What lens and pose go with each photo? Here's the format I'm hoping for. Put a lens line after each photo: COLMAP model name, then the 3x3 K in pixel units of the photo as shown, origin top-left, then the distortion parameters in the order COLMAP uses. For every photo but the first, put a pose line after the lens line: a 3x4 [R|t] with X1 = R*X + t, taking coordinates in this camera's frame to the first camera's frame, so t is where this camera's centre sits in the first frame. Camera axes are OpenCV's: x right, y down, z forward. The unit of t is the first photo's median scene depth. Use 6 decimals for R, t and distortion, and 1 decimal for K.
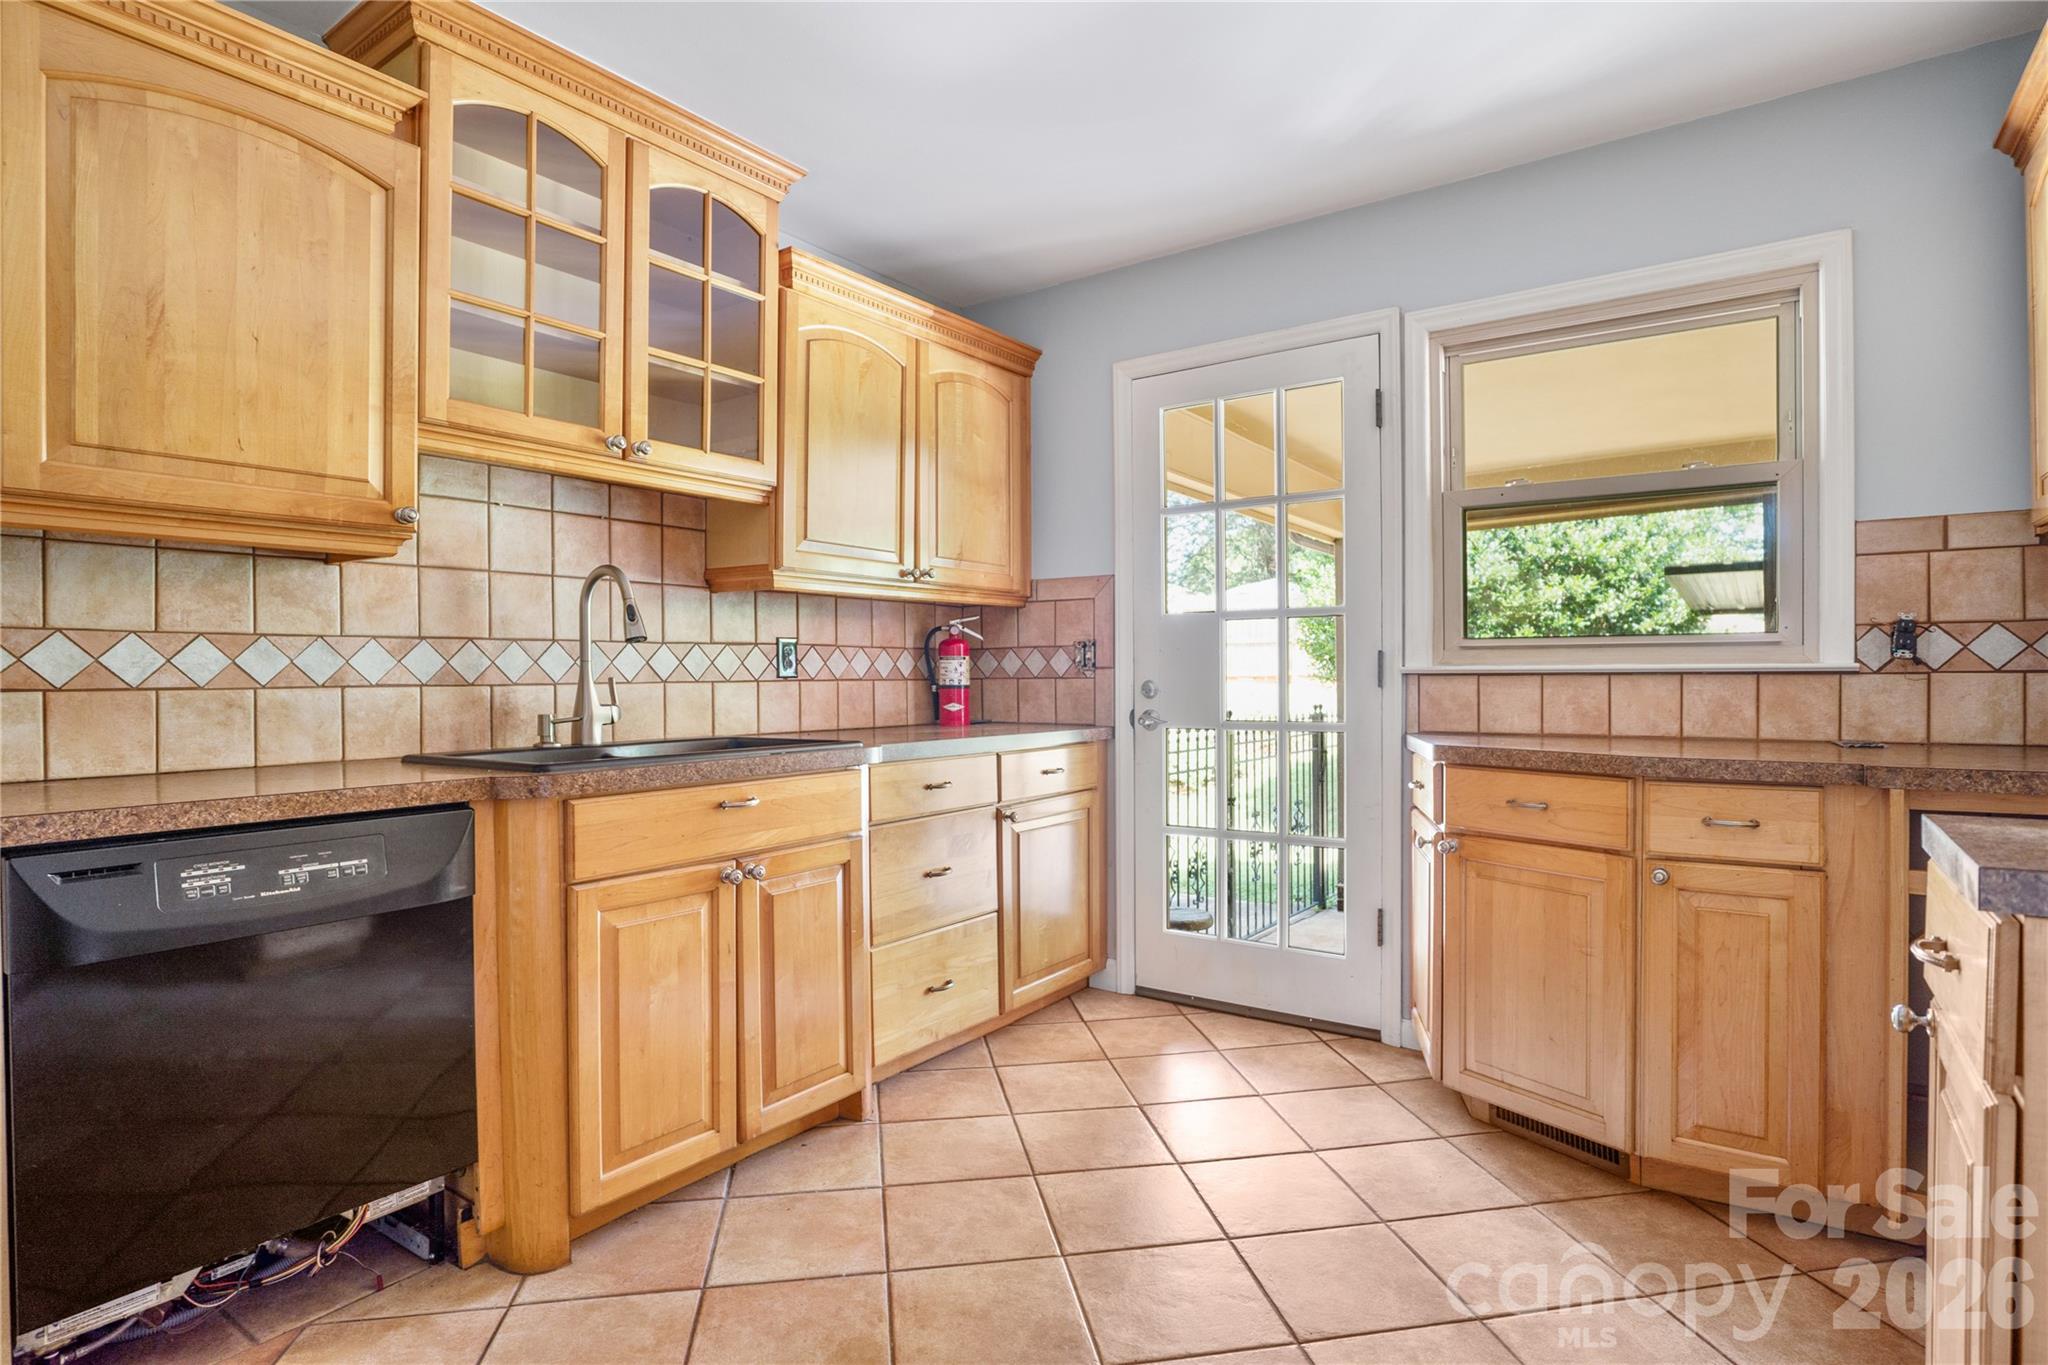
lens RADIAL K [[1077.8, 0, 1024.0], [0, 1077.8, 682.5], [0, 0, 1]] dist [0.001544, 0.001752]
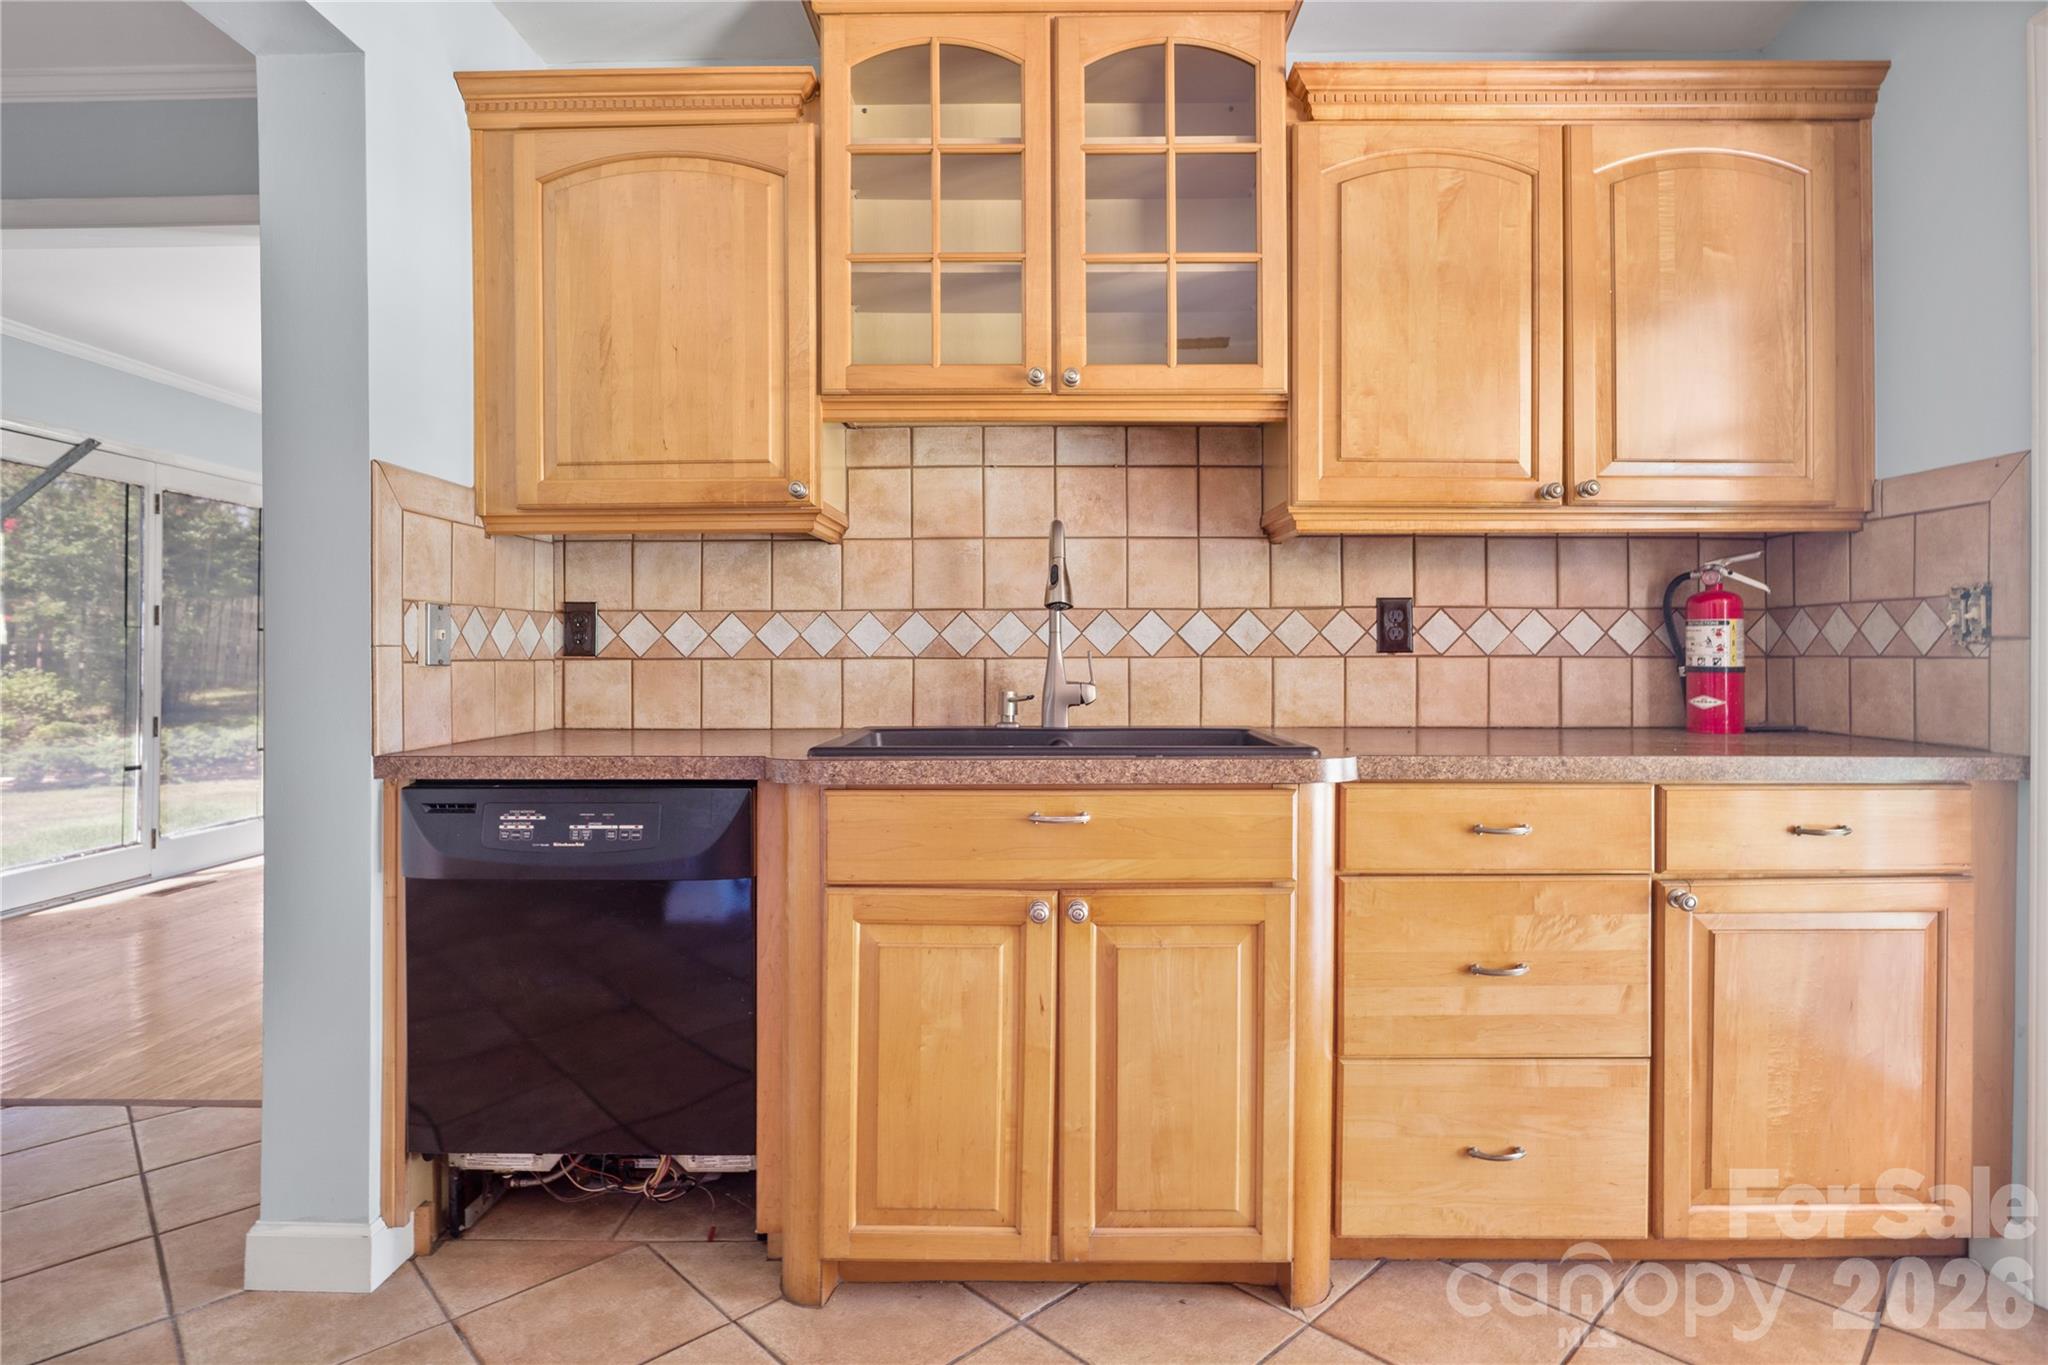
lens RADIAL K [[1100.9, 0, 1026.0], [0, 1100.9, 648.4], [0, 0, 1]] dist [-0.039024, 0.022710]
pose [[0.572719, 0.006001, -0.819730, 0.325718], [-0.008532, 0.999963, 0.001360, -0.008205], [0.819707, 0.006215, 0.572749, 0.487215]]
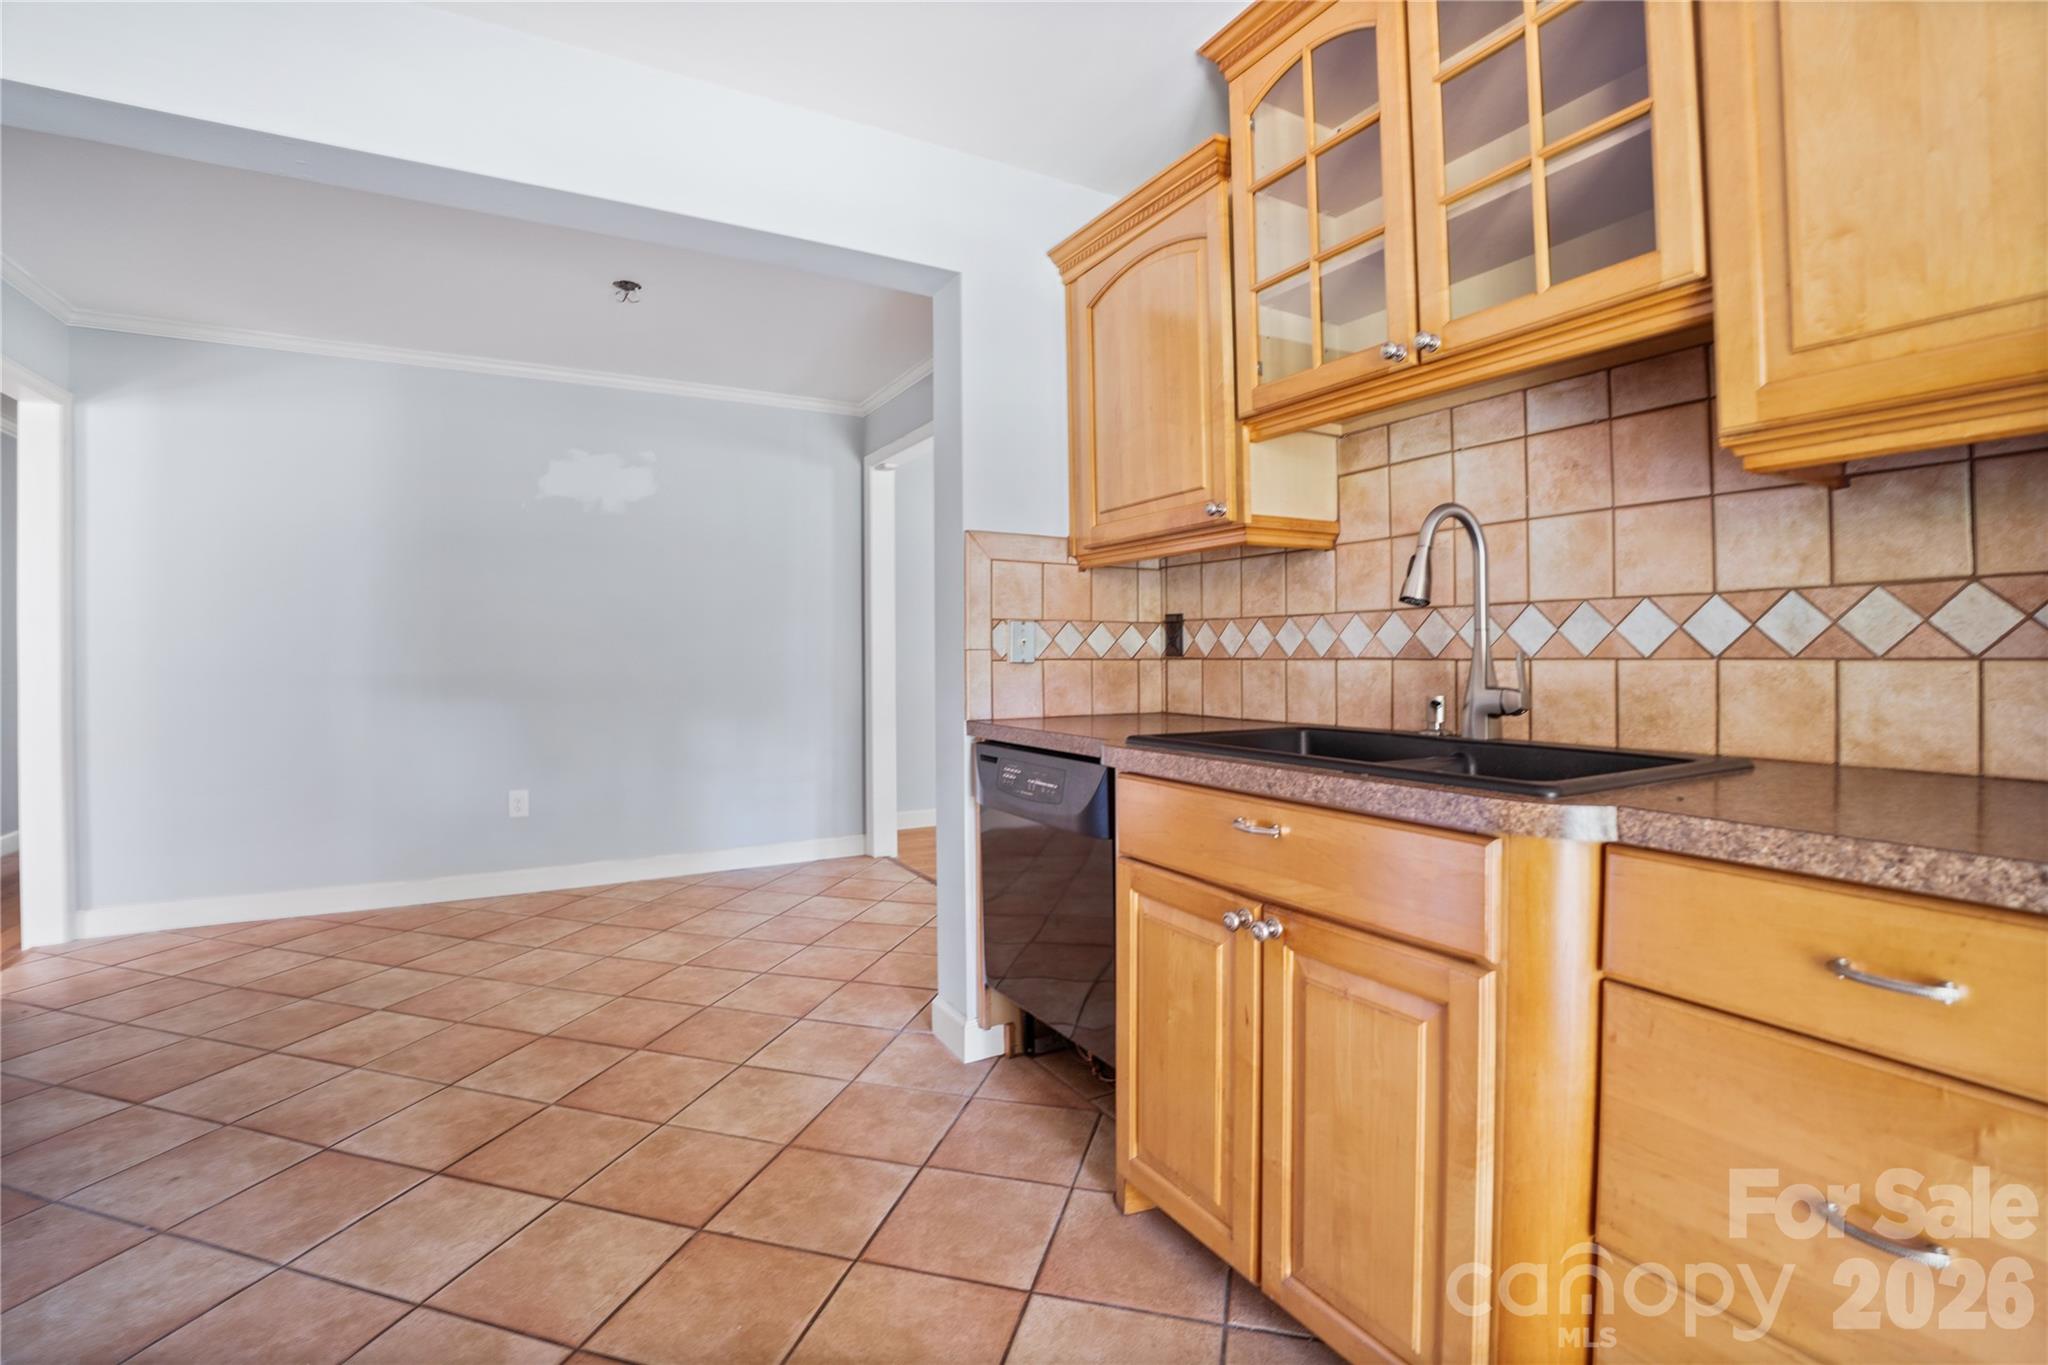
lens RADIAL K [[934.4, 0, 1028.6], [0, 934.4, 647.4], [0, 0, 1]] dist [-0.060542, 0.016959]
pose [[-0.414748, 0.002572, -0.909933, 0.333052], [0.000871, 0.999997, 0.002429, -0.009819], [0.909936, 0.000215, -0.414749, 1.017738]]
